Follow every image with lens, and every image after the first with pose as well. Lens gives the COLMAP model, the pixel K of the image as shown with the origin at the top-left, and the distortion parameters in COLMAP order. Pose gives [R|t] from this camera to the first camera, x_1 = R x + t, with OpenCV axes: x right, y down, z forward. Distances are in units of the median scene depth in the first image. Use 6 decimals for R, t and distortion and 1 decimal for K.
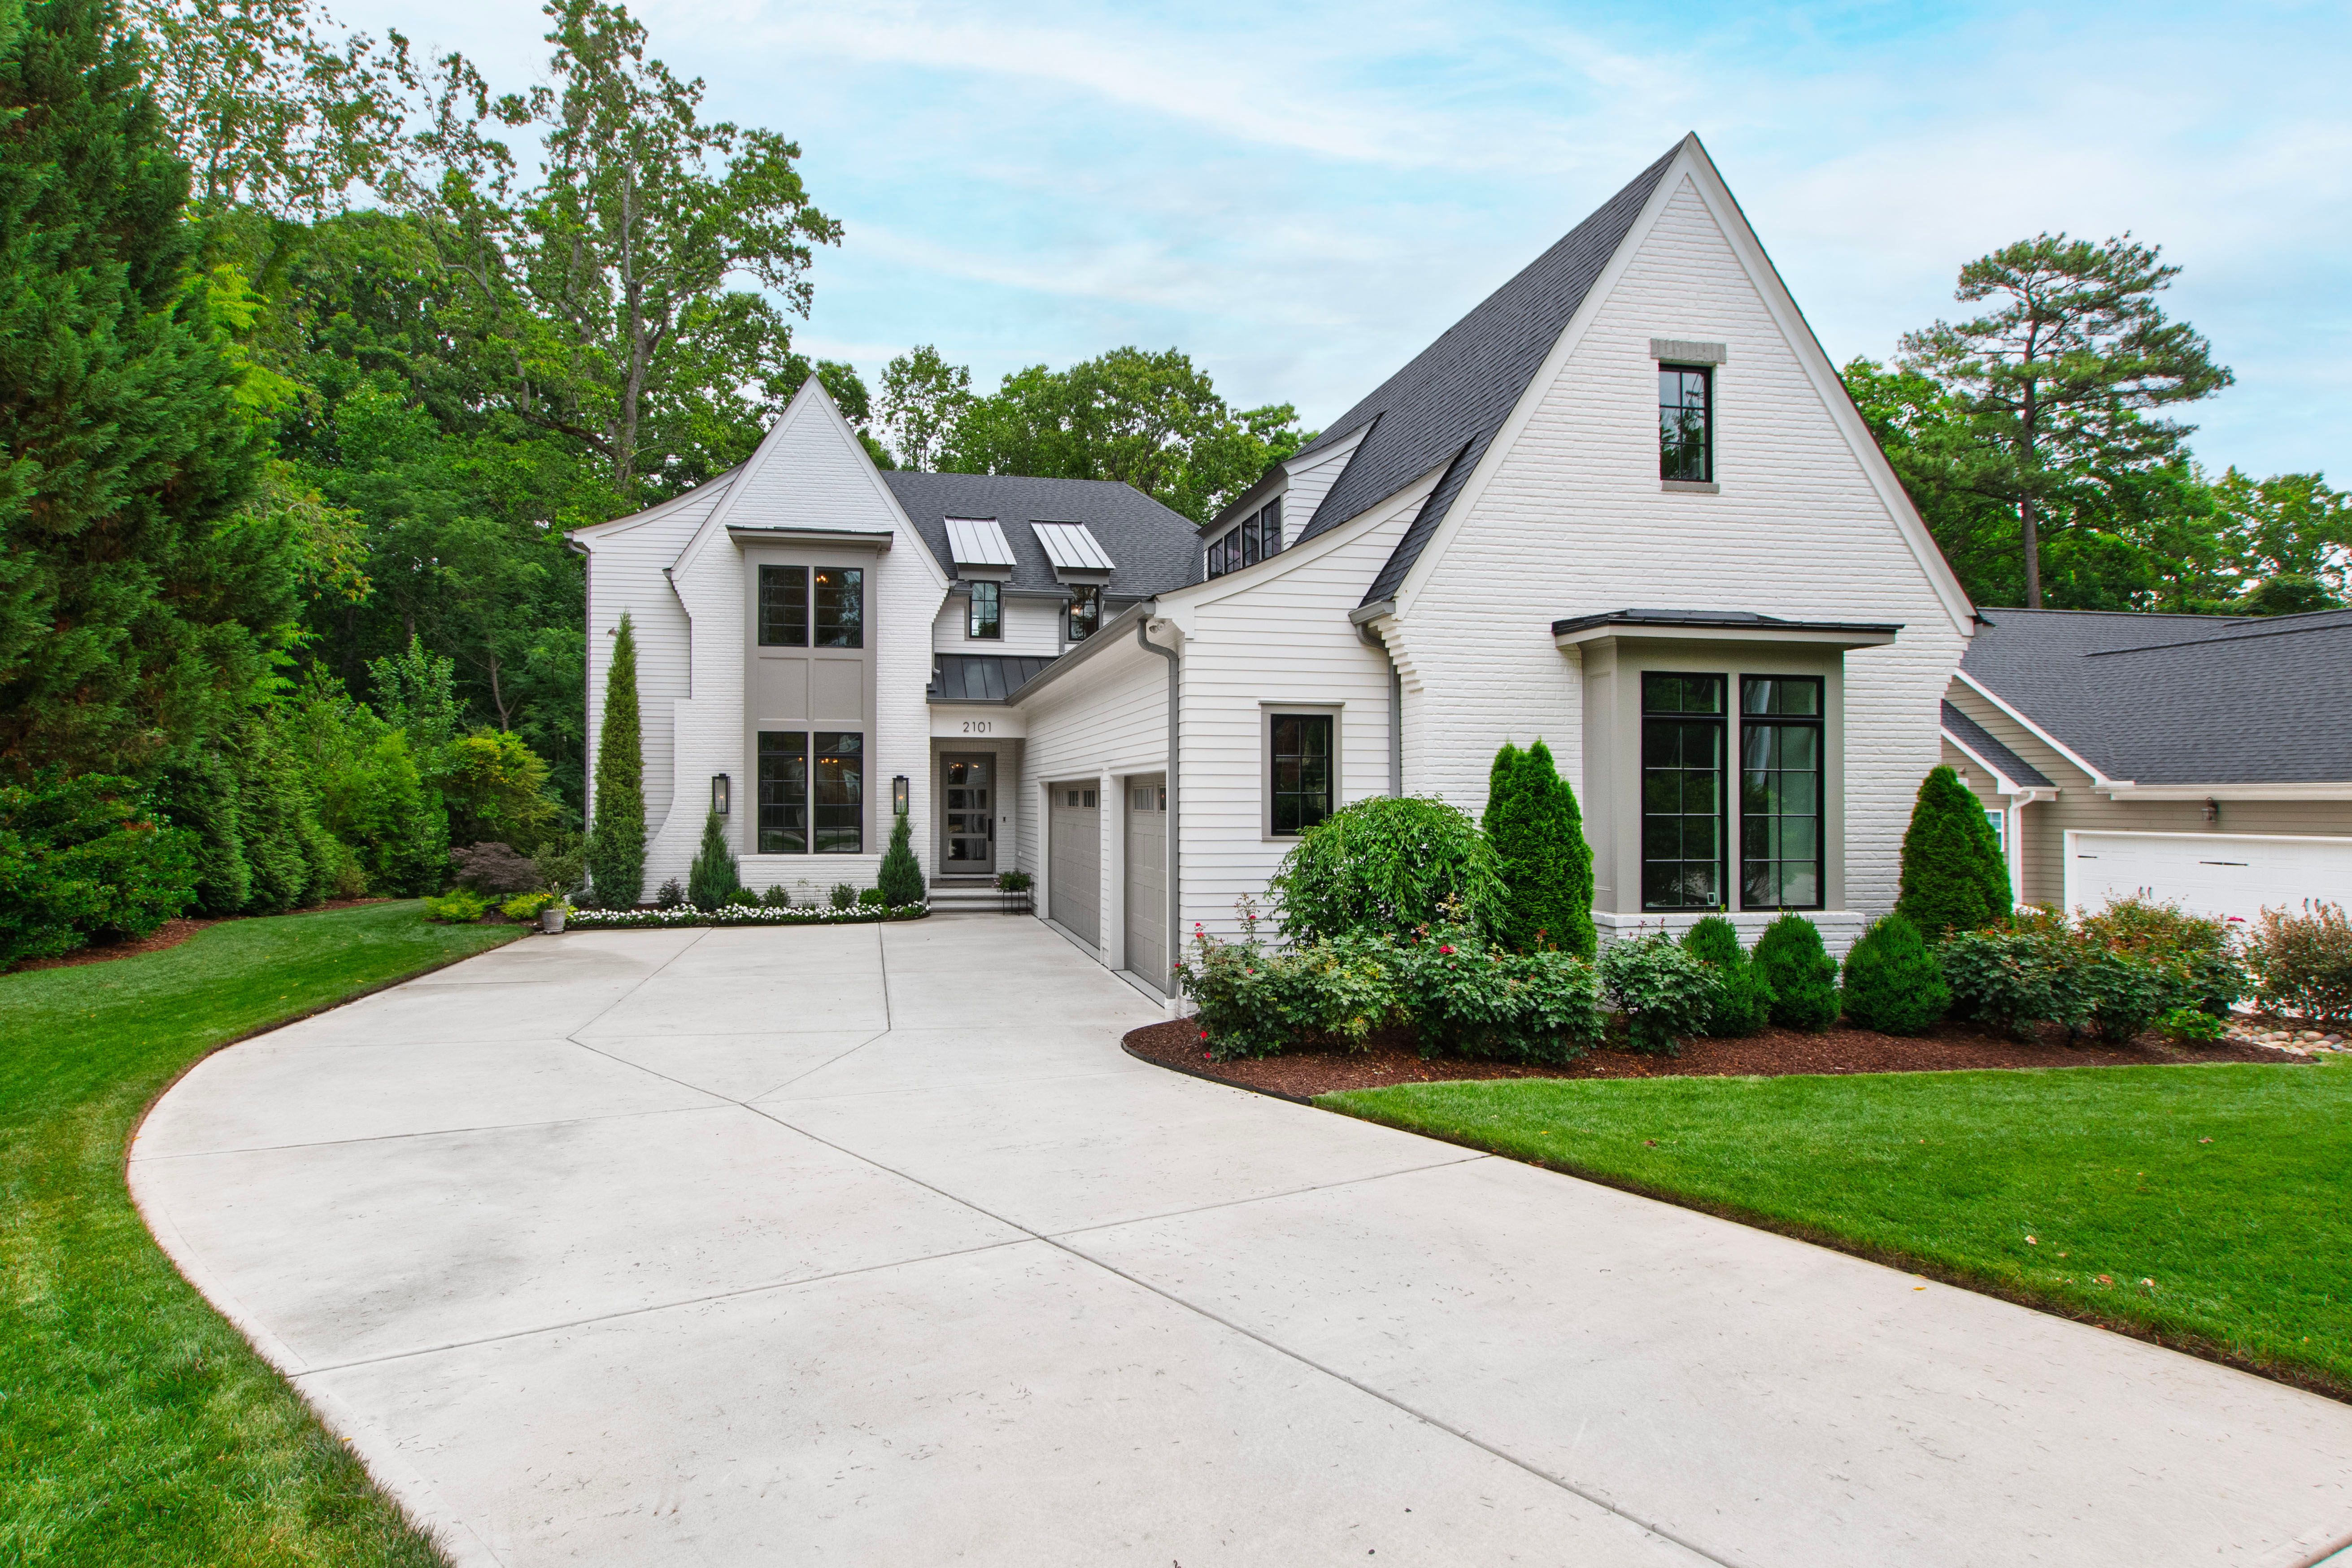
lens RADIAL K [[1078.2, 0, 1108.1], [0, 1078.2, 783.1], [0, 0, 1]] dist [-0.000427, -0.001438]
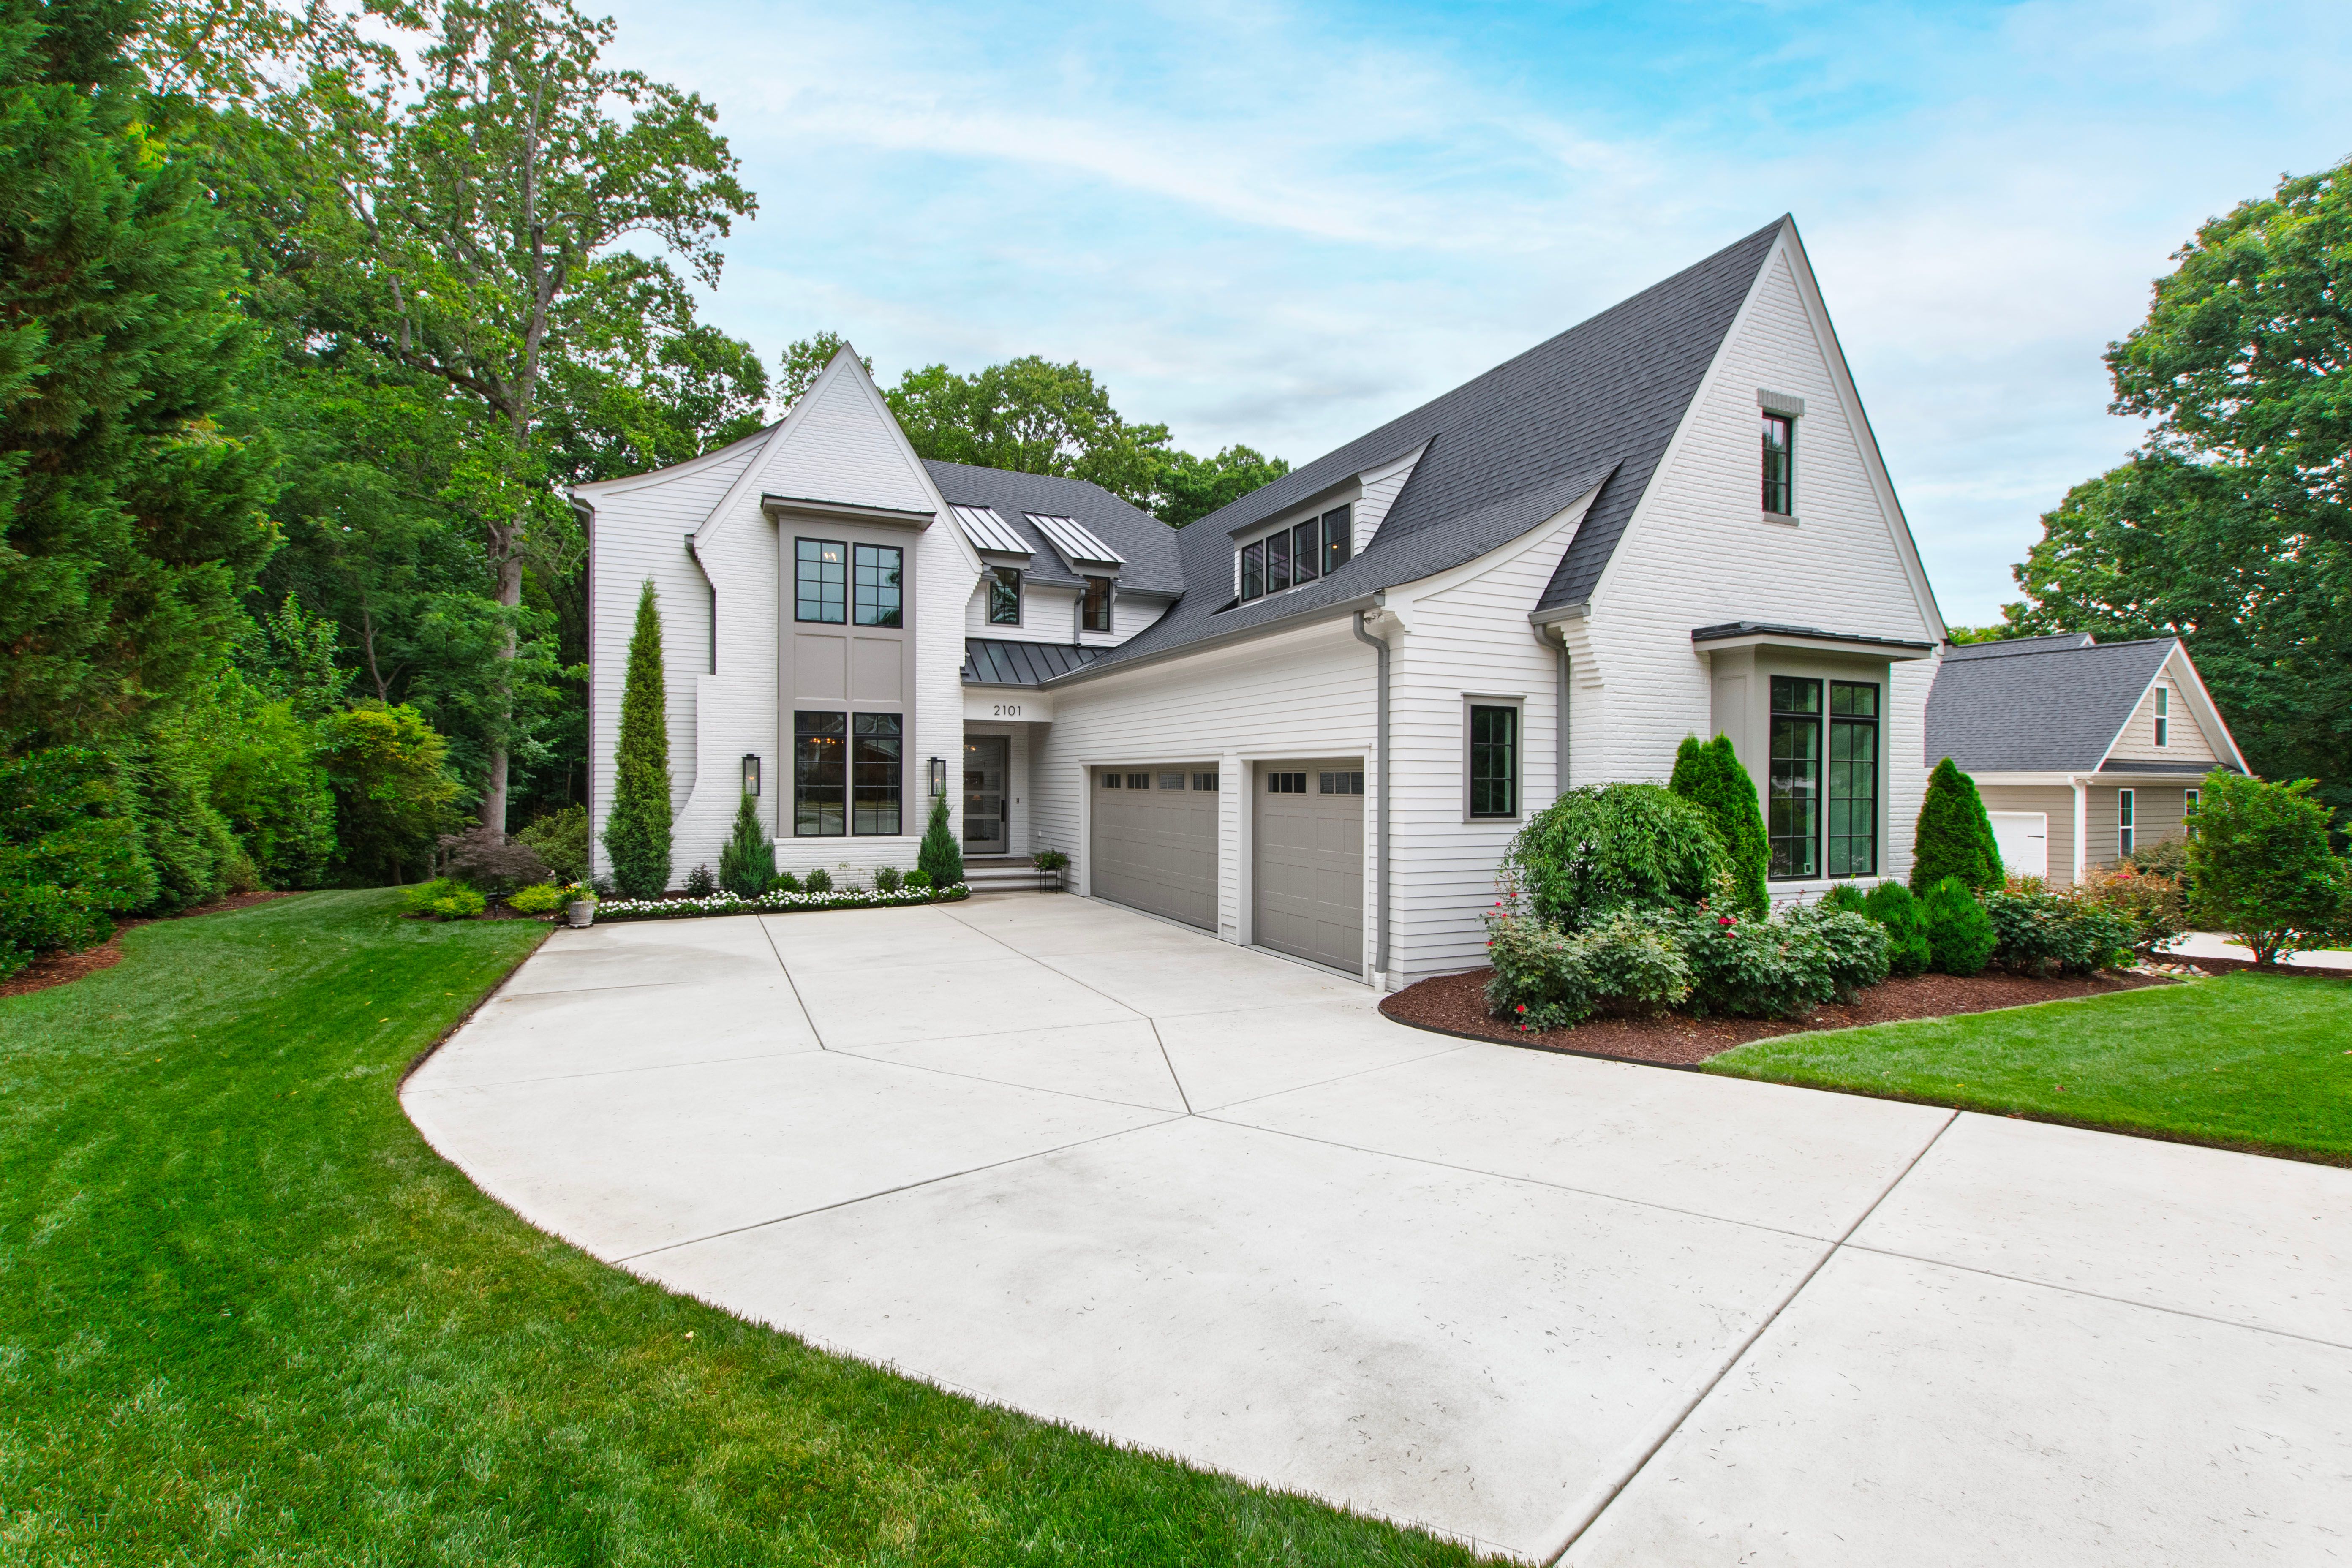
lens RADIAL K [[968.8, 0, 1176.0], [0, 968.8, 784.0], [0, 0, 1]] dist [0.001631, -0.000349]
pose [[0.969425, 0.002171, 0.245380, -0.198882], [-0.006880, 0.999808, 0.018338, -0.000355], [-0.245293, -0.019465, 0.969254, 0.072453]]
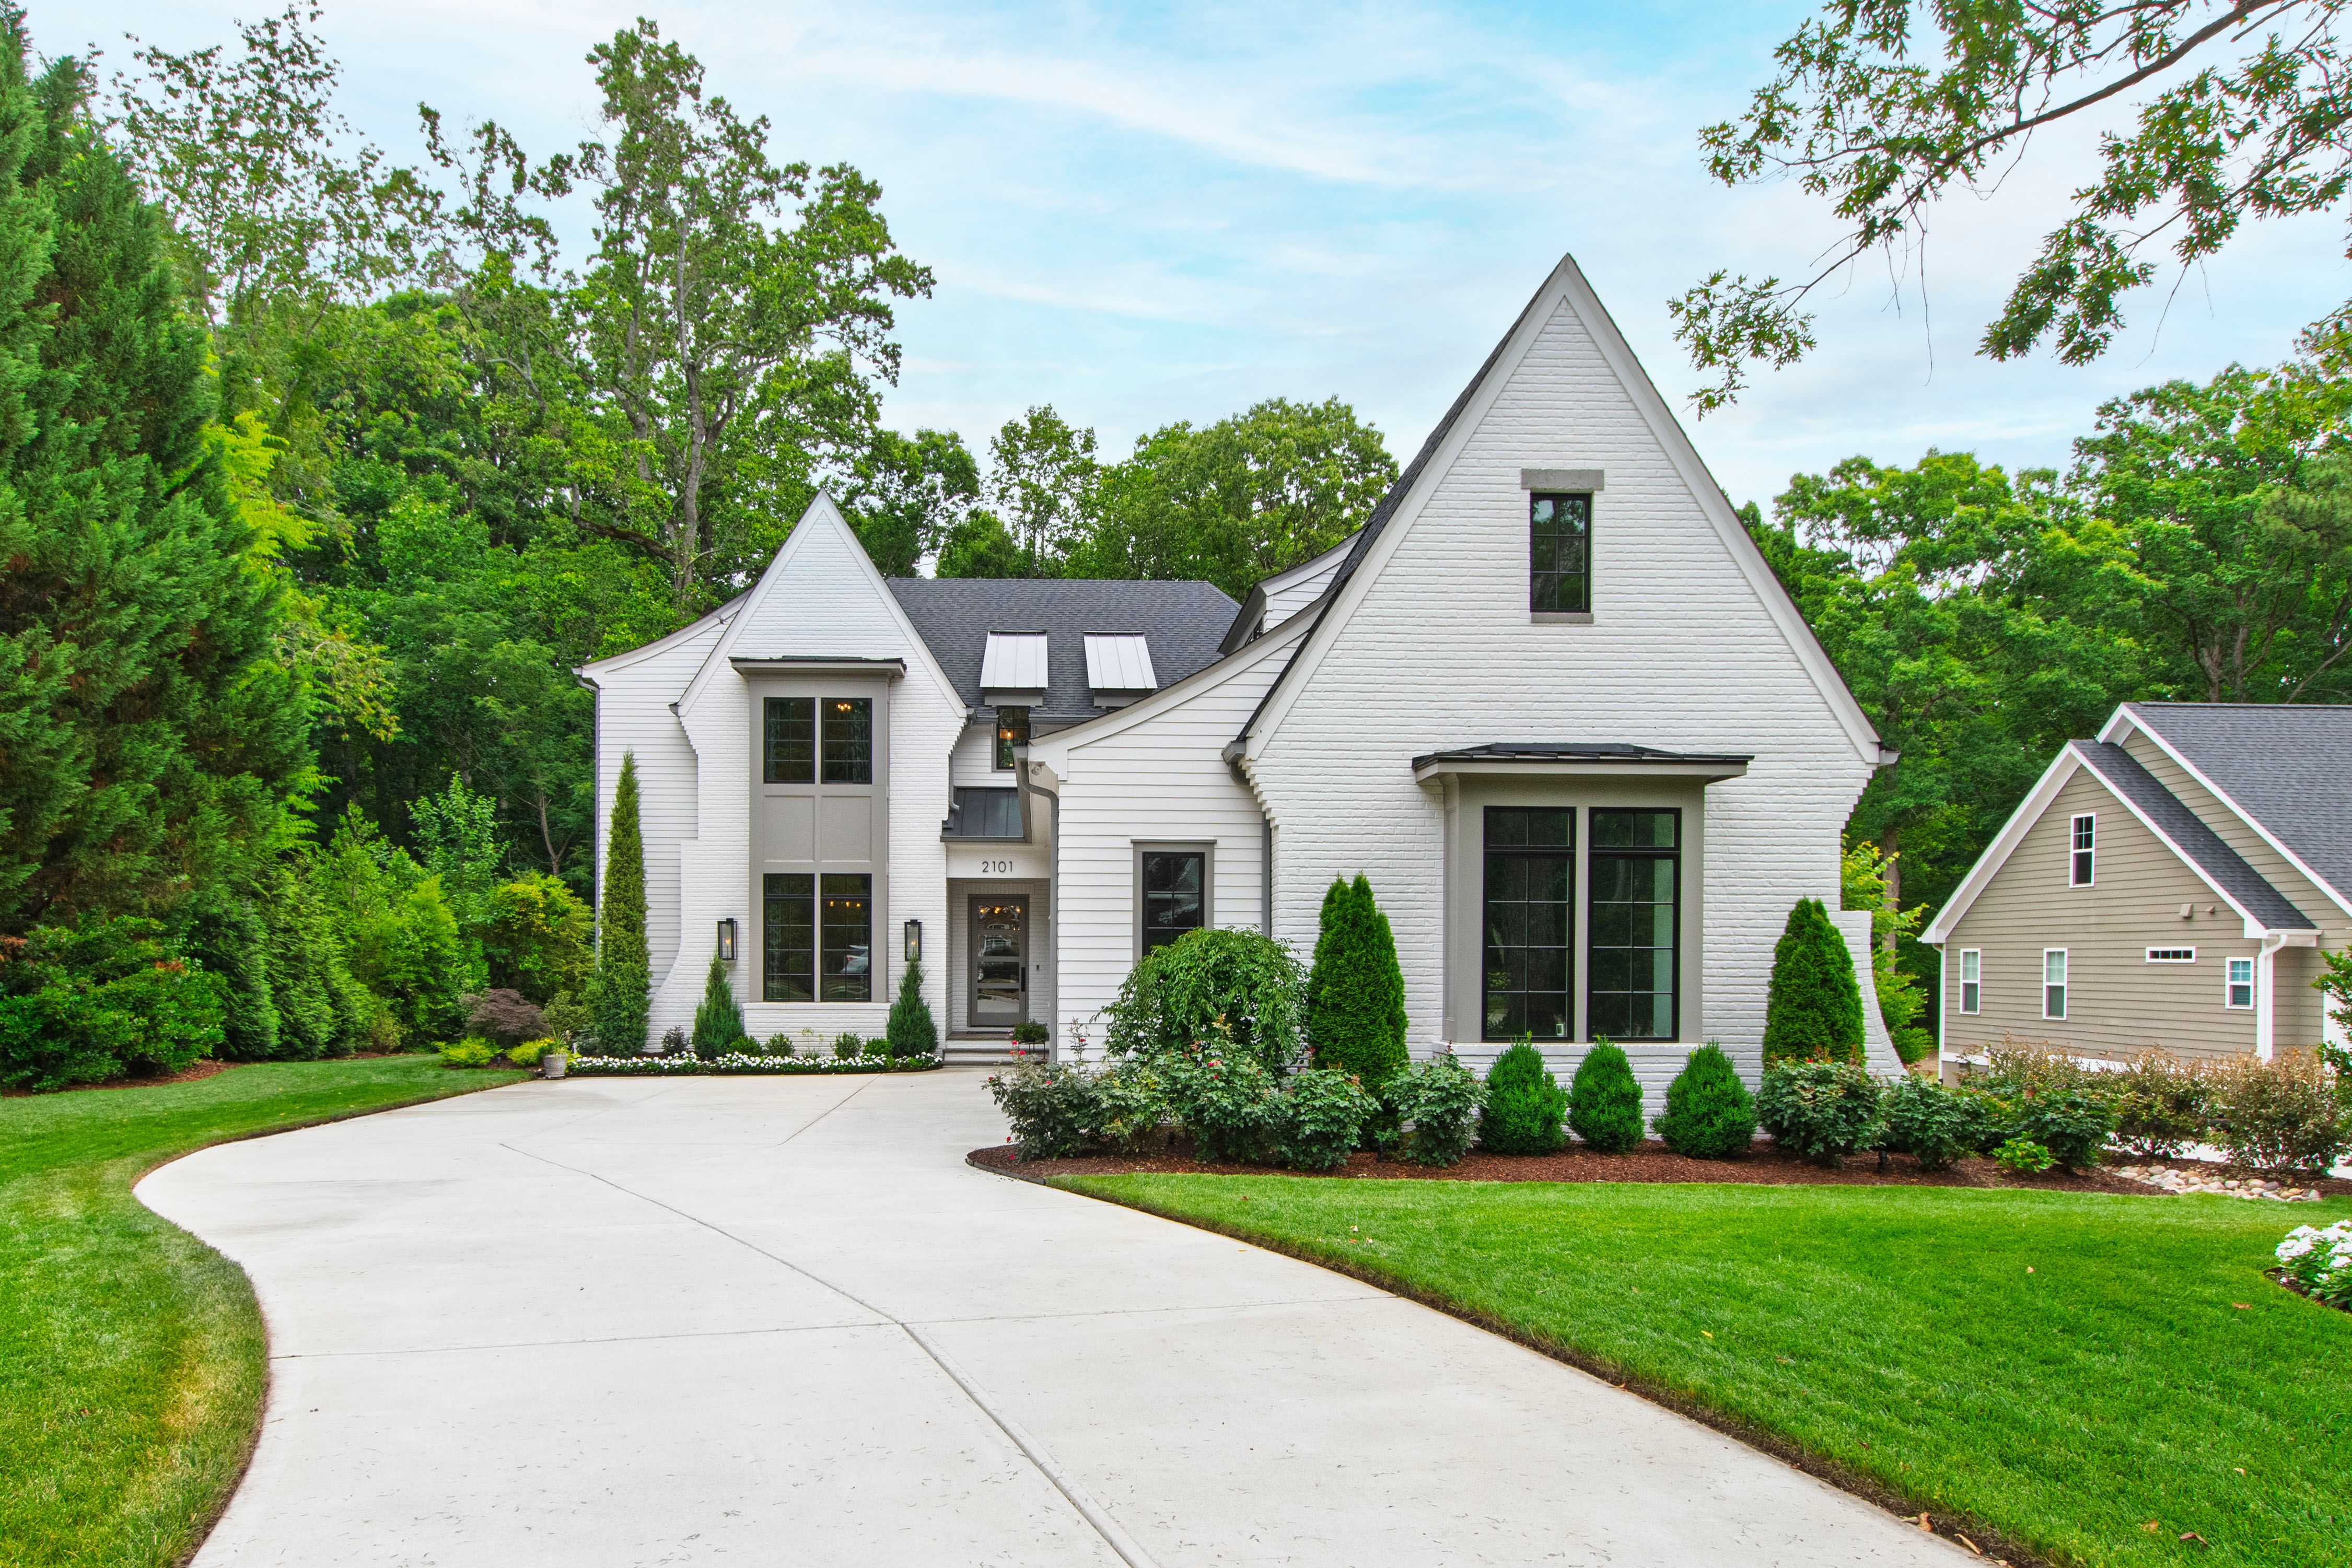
lens RADIAL K [[1398.3, 0, 1167.2], [0, 1398.3, 966.6], [0, 0, 1]] dist [-0.001319, 0.004359]
pose [[0.991500, -0.000227, -0.130104, 0.184694], [0.002886, 0.999791, 0.020248, 0.010117], [0.130073, -0.020451, 0.991294, -0.174813]]
